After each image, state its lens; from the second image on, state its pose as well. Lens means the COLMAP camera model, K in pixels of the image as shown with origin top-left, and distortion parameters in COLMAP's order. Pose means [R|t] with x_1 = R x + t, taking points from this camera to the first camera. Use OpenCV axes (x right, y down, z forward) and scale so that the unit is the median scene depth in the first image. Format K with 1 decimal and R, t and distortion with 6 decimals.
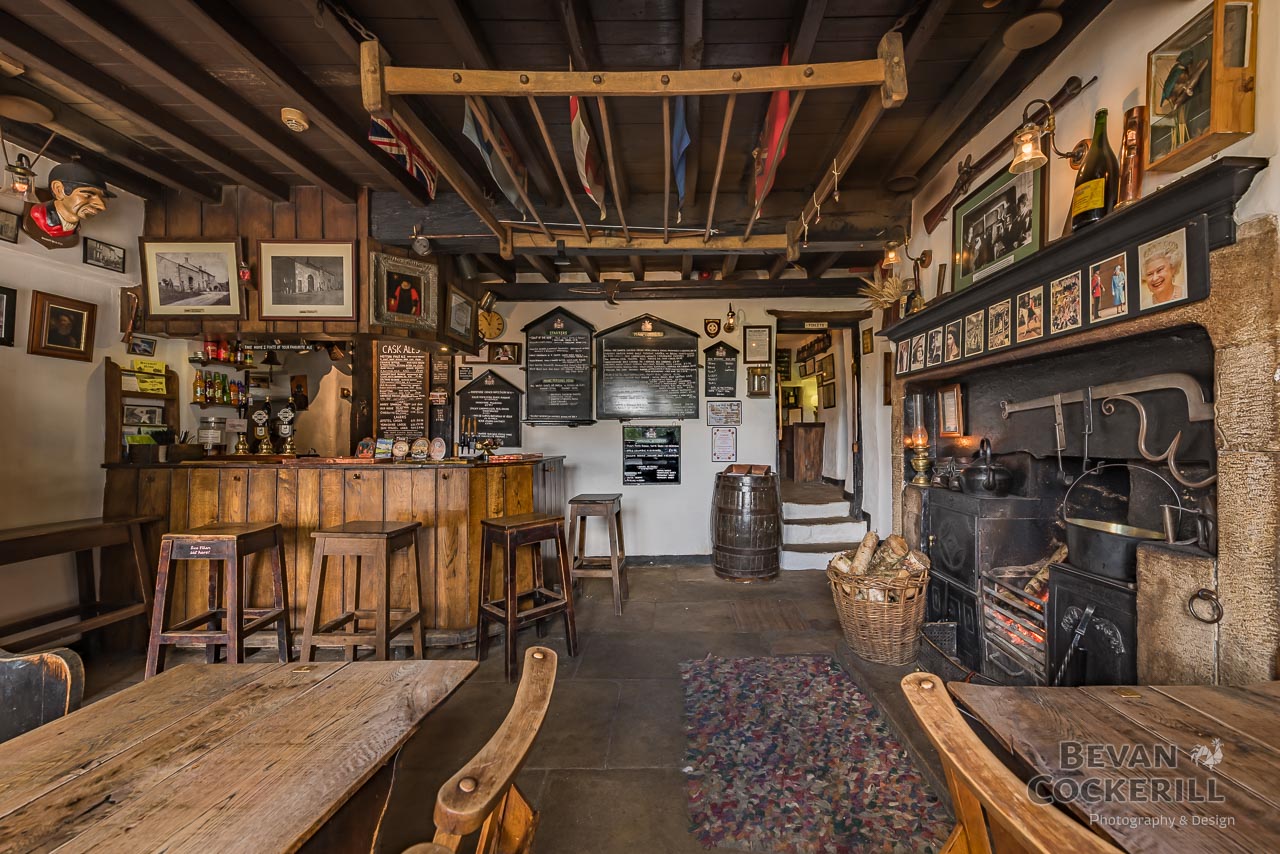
lens RADIAL K [[503.5, 0, 676.6], [0, 503.5, 432.3], [0, 0, 1]] dist [0.008164, -0.000259]
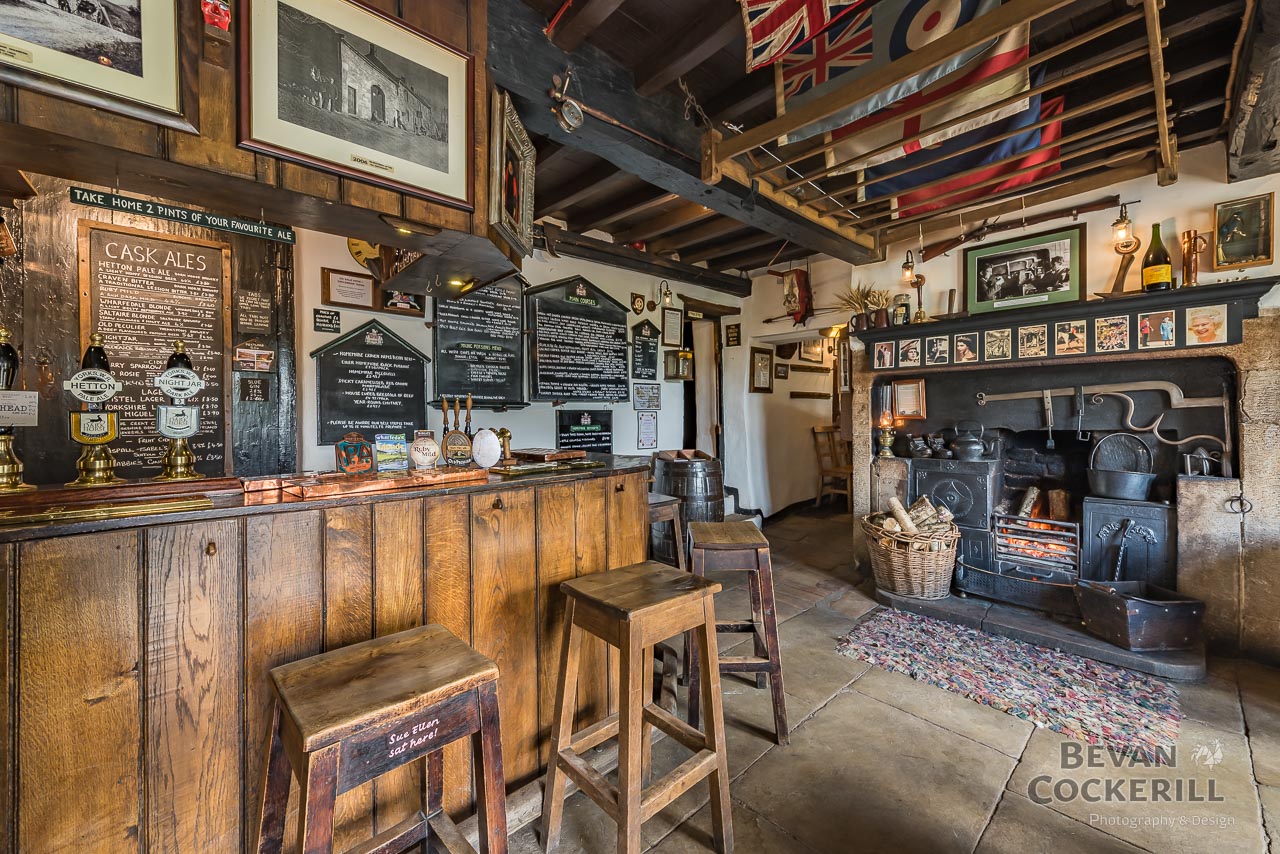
lens RADIAL K [[504.2, 0, 646.2], [0, 504.2, 420.2], [0, 0, 1]] dist [0.012106, -0.003484]
pose [[0.740814, -0.012624, 0.671591, -0.857911], [0.007525, 0.999917, 0.010496, -0.006105], [-0.671668, -0.002721, 0.740847, 0.485970]]
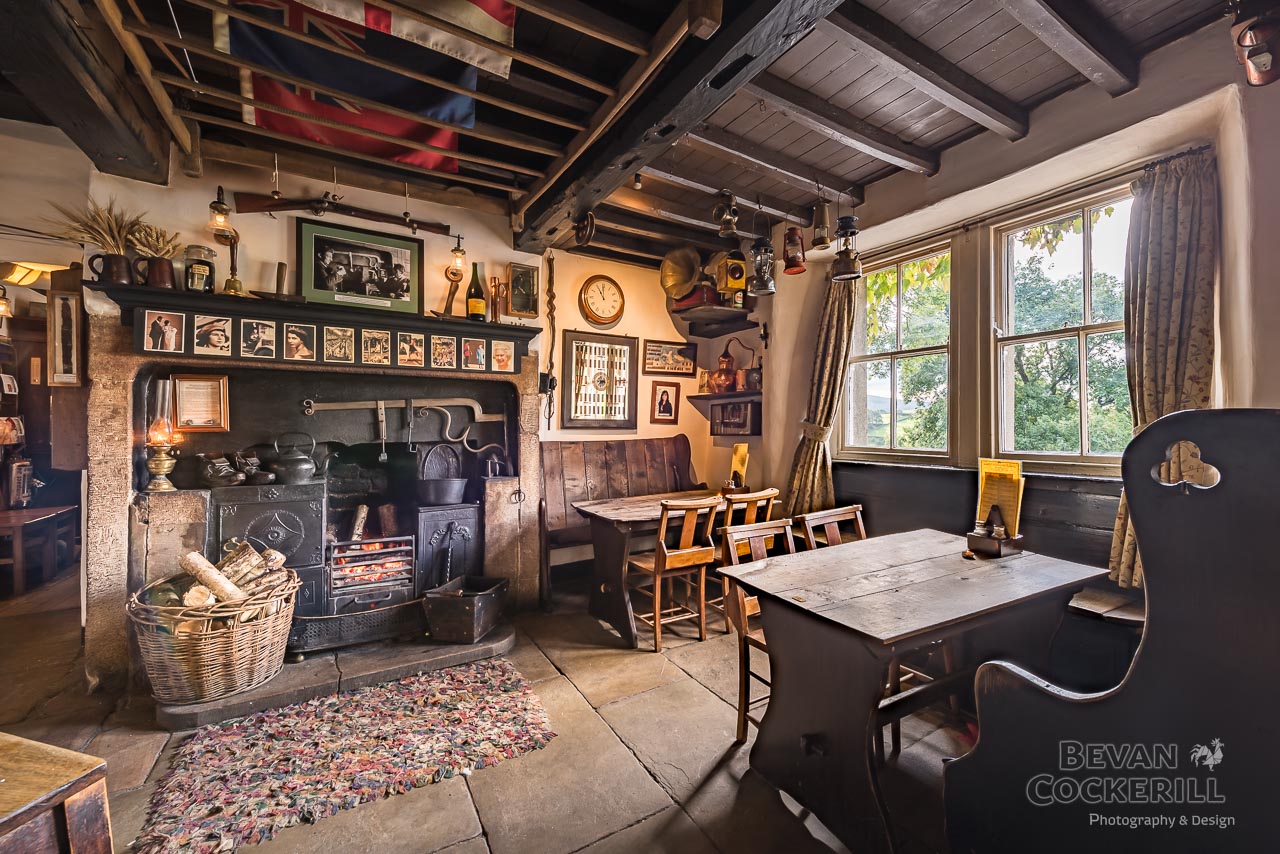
lens RADIAL K [[504.2, 0, 646.2], [0, 504.2, 420.2], [0, 0, 1]] dist [0.012106, -0.003484]
pose [[-0.499380, 0.005982, 0.866363, -0.648180], [-0.004907, 0.999941, -0.009733, -0.005740], [-0.866369, -0.009111, -0.499321, 0.767025]]
